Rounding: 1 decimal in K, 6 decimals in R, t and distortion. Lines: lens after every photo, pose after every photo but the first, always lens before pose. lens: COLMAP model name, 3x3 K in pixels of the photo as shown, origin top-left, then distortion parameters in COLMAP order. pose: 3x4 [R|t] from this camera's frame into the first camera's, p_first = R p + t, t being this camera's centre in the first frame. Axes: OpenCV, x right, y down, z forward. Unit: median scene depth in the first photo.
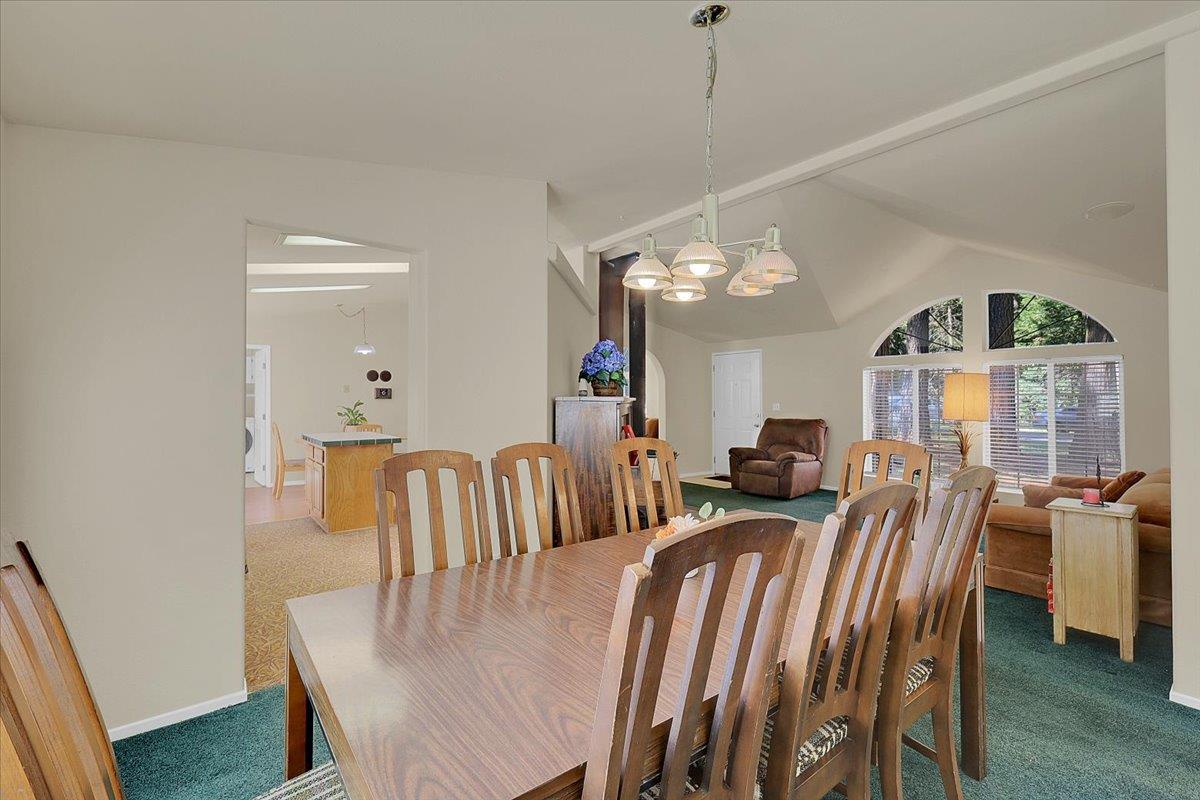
lens RADIAL K [[516.6, 0, 600.0], [0, 516.6, 396.1], [0, 0, 1]] dist [0.002853, 0.000055]
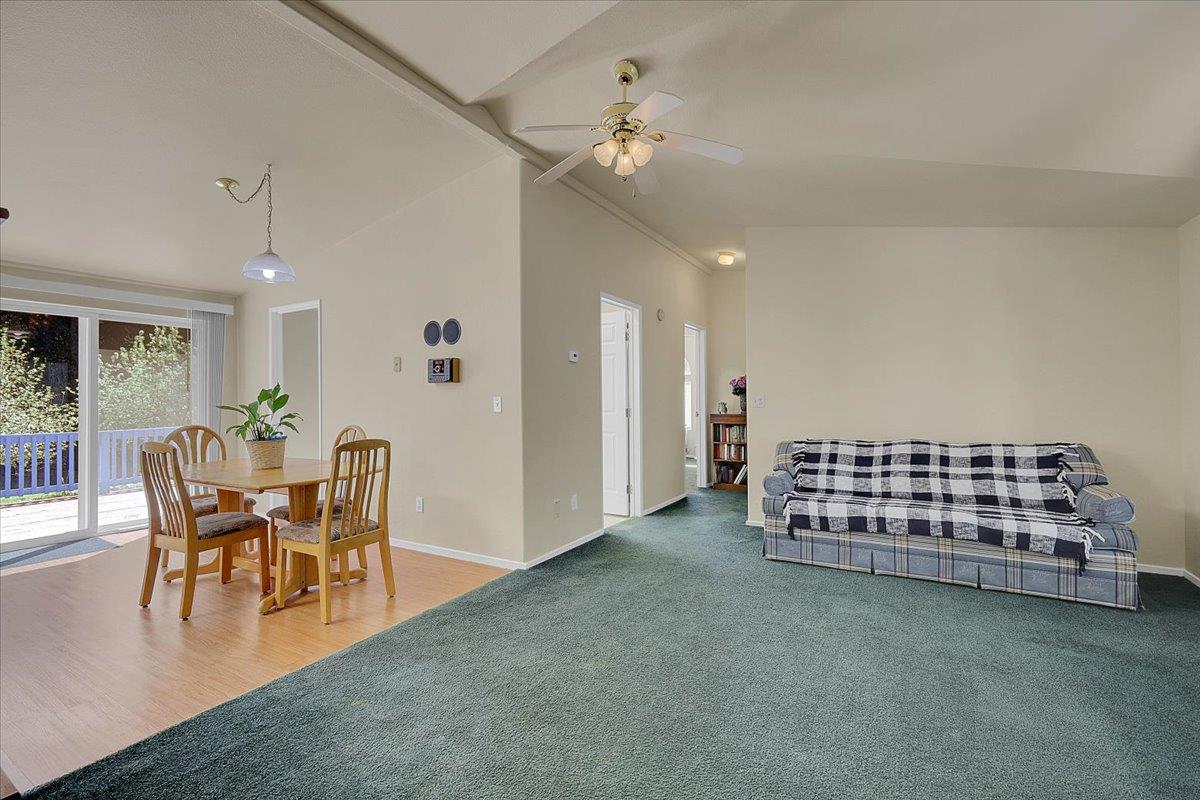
lens RADIAL K [[519.4, 0, 600.0], [0, 519.4, 400.0], [0, 0, 1]] dist [0.001905, -0.000358]
pose [[0.356763, -0.000443, -0.934195, 0.058683], [0.012498, 0.999913, 0.004298, 0.023856], [0.934111, -0.013209, 0.356737, 1.119686]]
